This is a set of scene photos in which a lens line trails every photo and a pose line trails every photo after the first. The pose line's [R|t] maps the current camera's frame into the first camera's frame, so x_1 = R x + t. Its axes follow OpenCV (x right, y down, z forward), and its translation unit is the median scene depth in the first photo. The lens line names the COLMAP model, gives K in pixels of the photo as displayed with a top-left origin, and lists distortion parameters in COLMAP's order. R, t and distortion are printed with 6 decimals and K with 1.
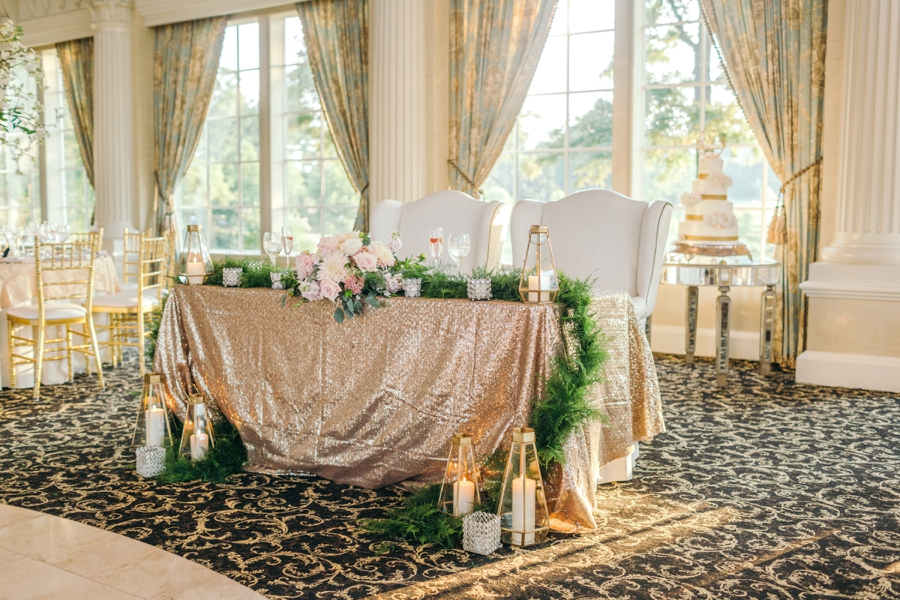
lens RADIAL K [[899.3, 0, 450.0], [0, 899.3, 300.0], [0, 0, 1]] dist [0.008927, 0.009760]
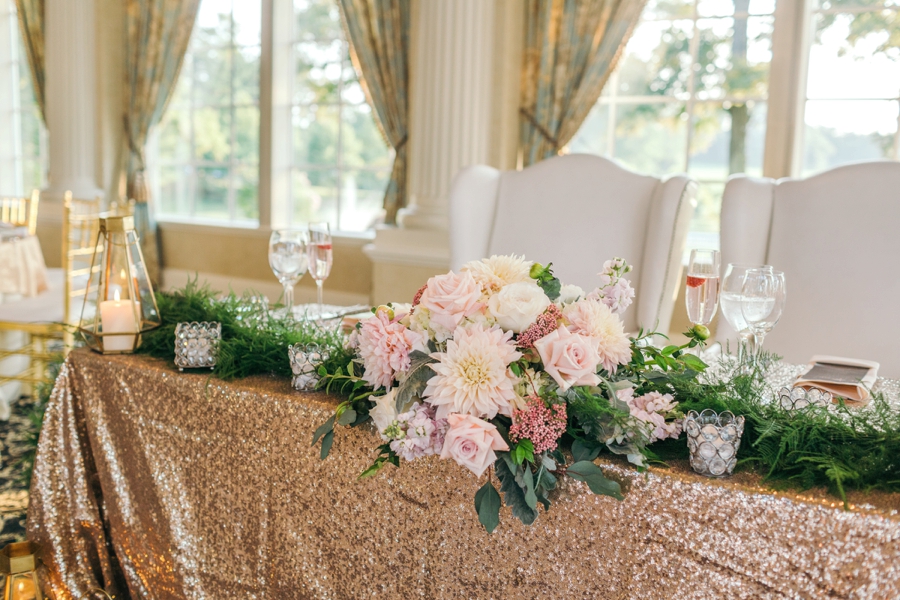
lens RADIAL K [[802.1, 0, 450.0], [0, 802.1, 300.0], [0, 0, 1]] dist [-0.000276, 0.000459]
pose [[0.999247, 0.023877, 0.030585, -0.076442], [-0.025812, 0.997583, 0.064507, -0.042669], [-0.028971, -0.065248, 0.997448, 0.351908]]
